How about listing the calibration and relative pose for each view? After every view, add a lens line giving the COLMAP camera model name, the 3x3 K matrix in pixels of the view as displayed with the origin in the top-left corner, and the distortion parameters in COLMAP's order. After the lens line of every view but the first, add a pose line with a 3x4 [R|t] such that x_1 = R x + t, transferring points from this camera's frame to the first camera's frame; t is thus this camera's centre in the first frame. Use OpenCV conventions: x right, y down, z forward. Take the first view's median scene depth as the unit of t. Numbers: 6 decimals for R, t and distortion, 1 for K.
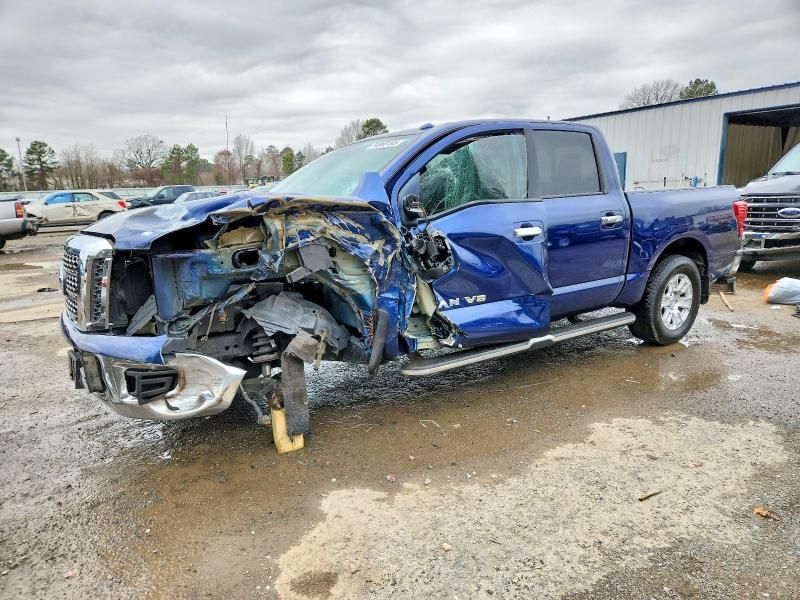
lens RADIAL K [[633.1, 0, 399.2], [0, 633.1, 299.7], [0, 0, 1]] dist [0.035808, -0.009563]
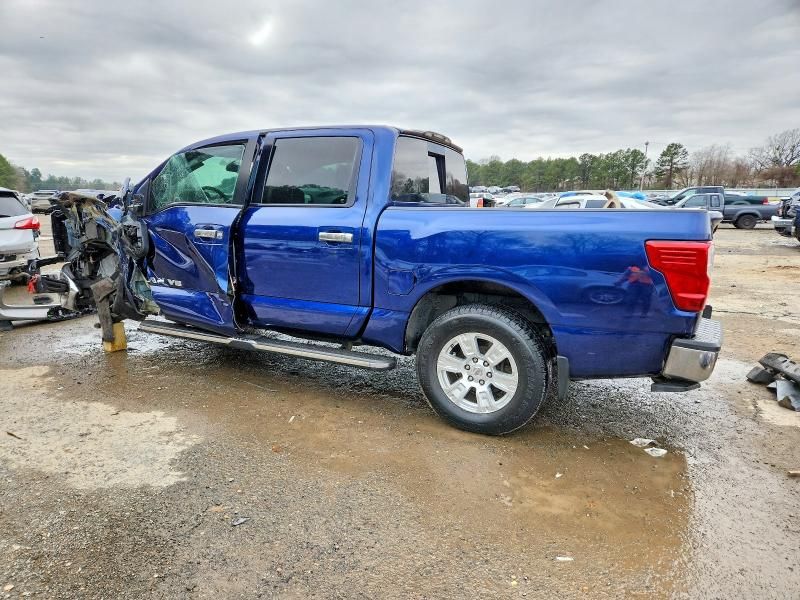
lens RADIAL K [[633.1, 0, 399.4], [0, 633.1, 300.4], [0, 0, 1]] dist [0.035808, -0.009563]
pose [[0.375823, 0.185856, -0.907863, 0.286004], [-0.181541, 0.975465, 0.124544, -0.040628], [0.908735, 0.118008, 0.400343, 0.183764]]
